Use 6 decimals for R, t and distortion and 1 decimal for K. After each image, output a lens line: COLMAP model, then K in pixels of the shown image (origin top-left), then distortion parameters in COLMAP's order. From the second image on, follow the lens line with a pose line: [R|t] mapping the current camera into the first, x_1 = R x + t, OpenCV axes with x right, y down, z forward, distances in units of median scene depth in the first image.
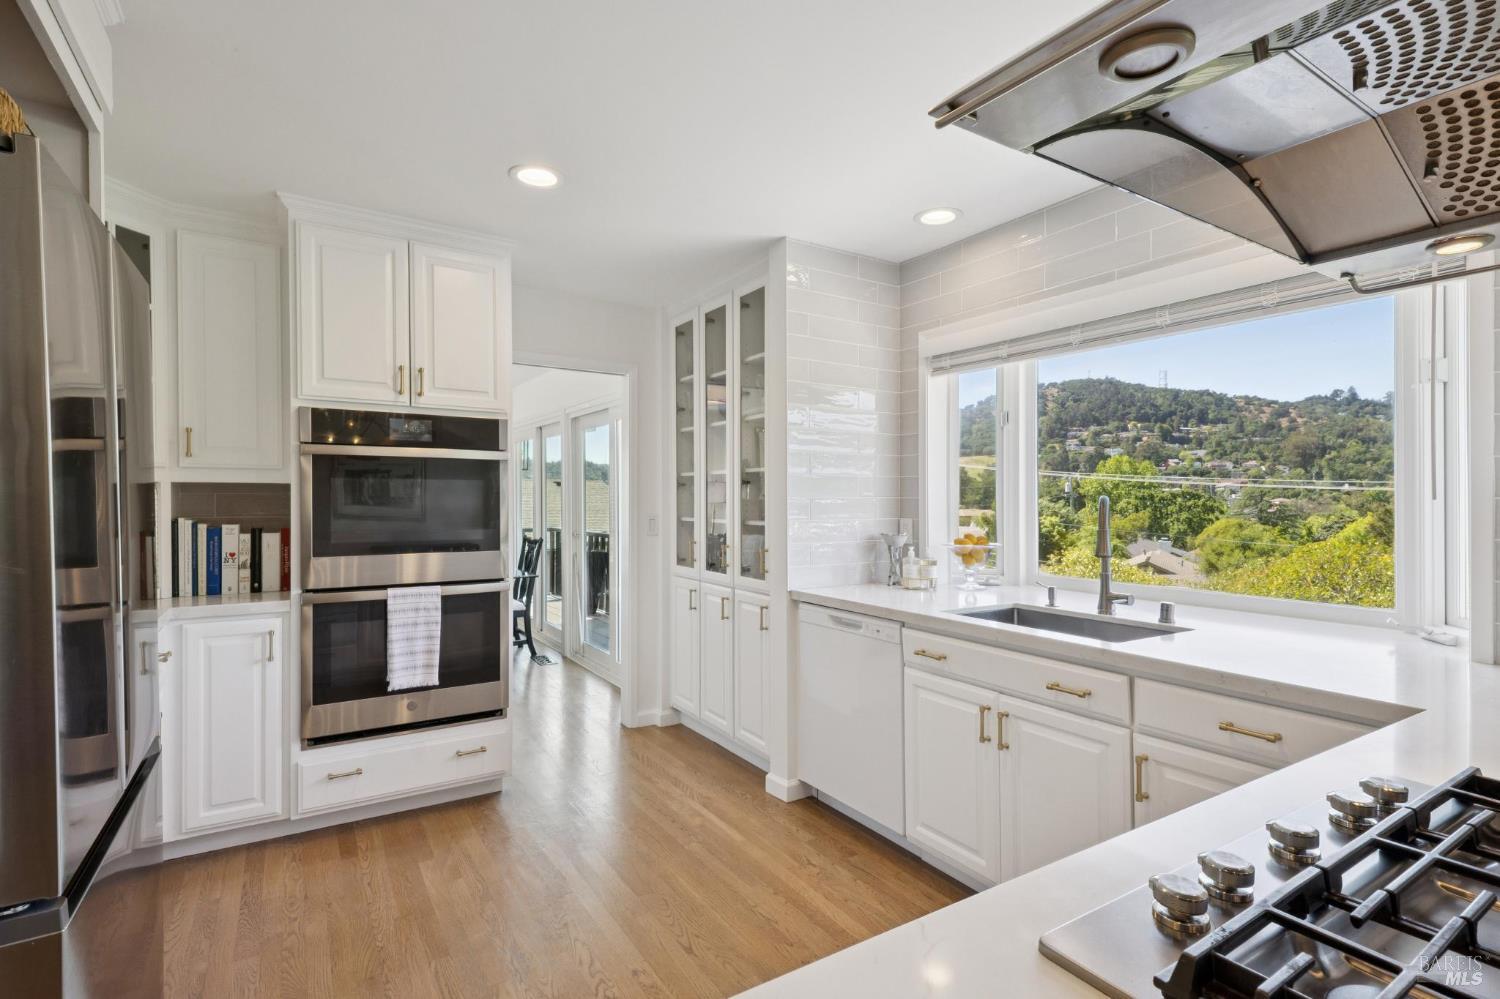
lens RADIAL K [[722.3, 0, 725.0], [0, 722.3, 507.6], [0, 0, 1]] dist [-0.000754, -0.000879]
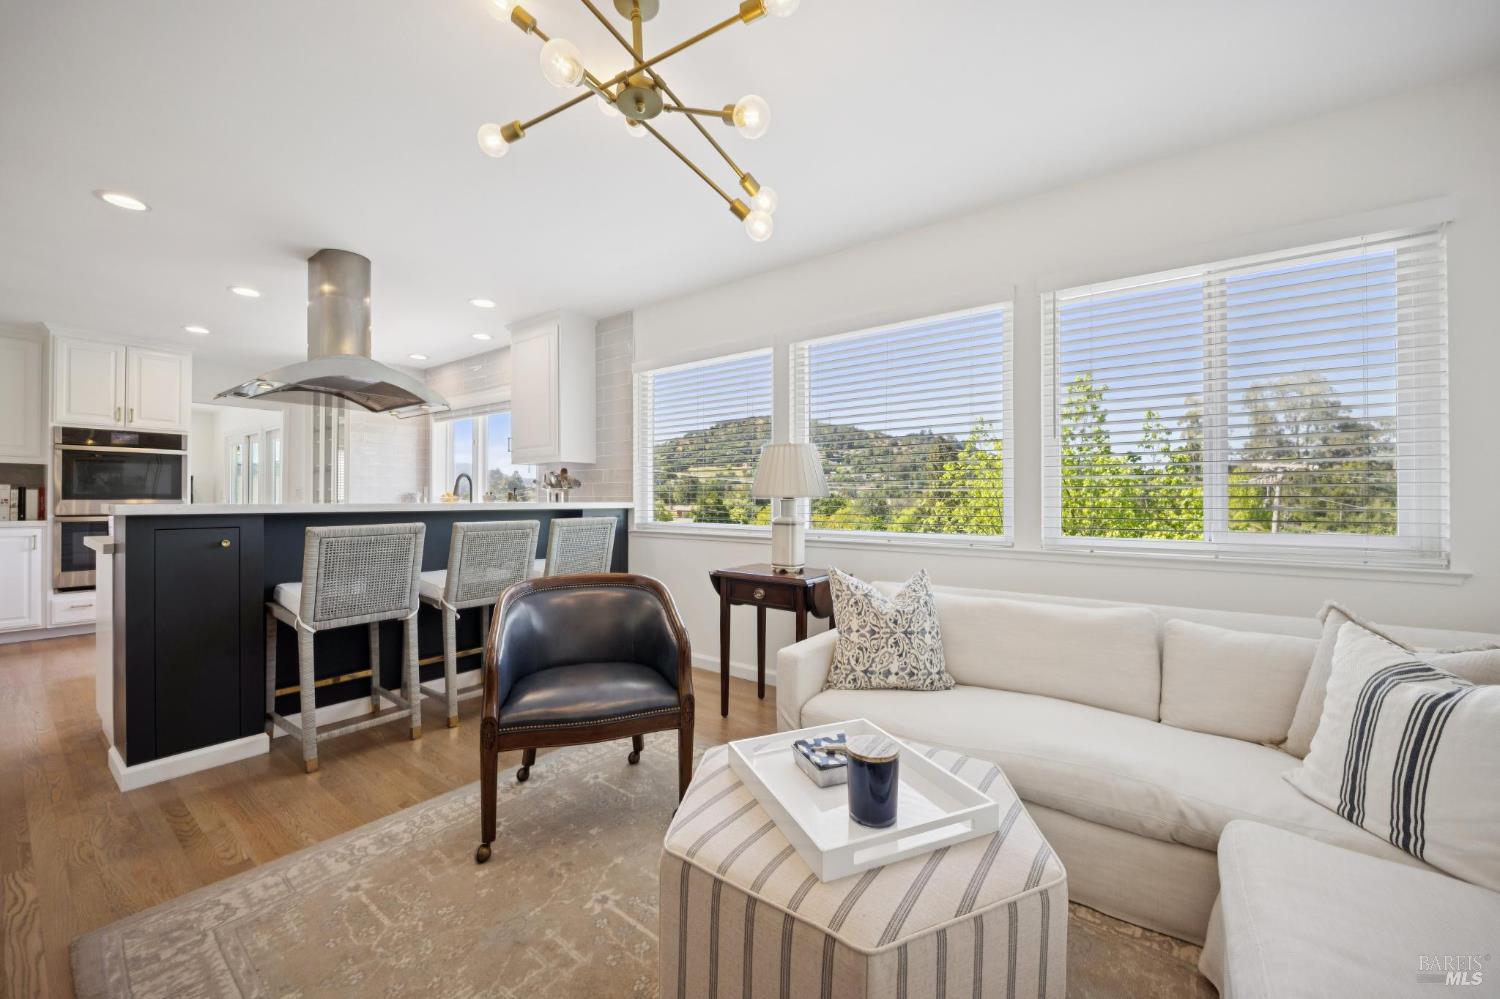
lens RADIAL K [[566.3, 0, 745.9], [0, 566.3, 497.2], [0, 0, 1]] dist [-0.016067, -0.001196]
pose [[0.921502, -0.000128, 0.388374, 0.561123], [0.005877, 0.999890, -0.013615, 0.086840], [-0.388330, 0.014829, 0.921401, -1.095395]]
